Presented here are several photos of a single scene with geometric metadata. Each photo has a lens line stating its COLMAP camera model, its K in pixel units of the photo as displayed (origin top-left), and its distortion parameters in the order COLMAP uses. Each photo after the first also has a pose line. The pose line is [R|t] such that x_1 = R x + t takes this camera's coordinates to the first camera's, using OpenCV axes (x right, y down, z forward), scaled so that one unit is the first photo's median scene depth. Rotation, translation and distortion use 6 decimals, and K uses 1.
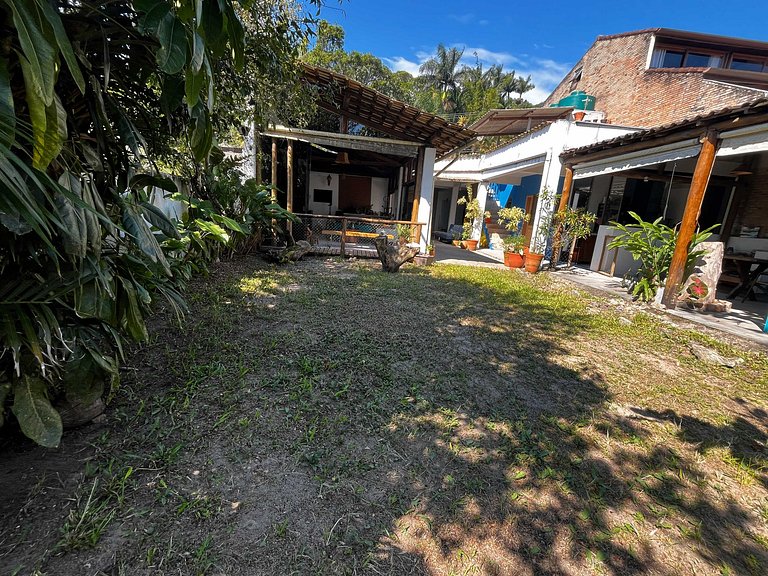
lens RADIAL K [[345.9, 0, 384.6], [0, 345.9, 289.3], [0, 0, 1]] dist [-0.001624, -0.000027]
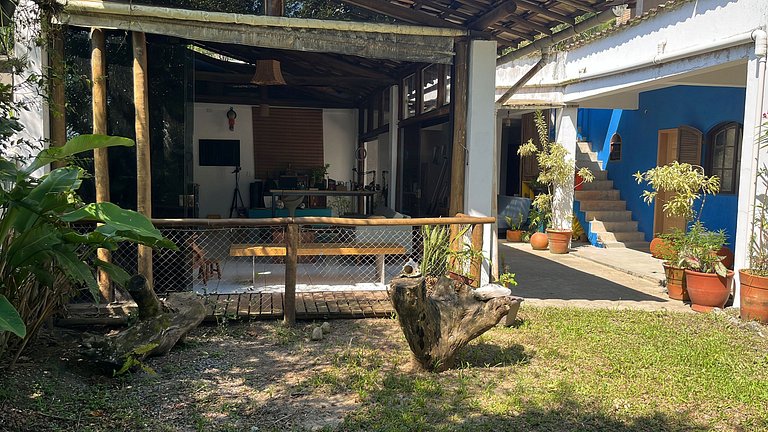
lens RADIAL K [[627.7, 0, 383.7], [0, 627.7, 216.5], [0, 0, 1]] dist [0.027714, -0.001766]
pose [[0.993601, -0.067239, 0.090753, -0.054073], [0.078298, 0.989141, -0.124380, -0.081572], [-0.081404, 0.130690, 0.988076, 0.206410]]
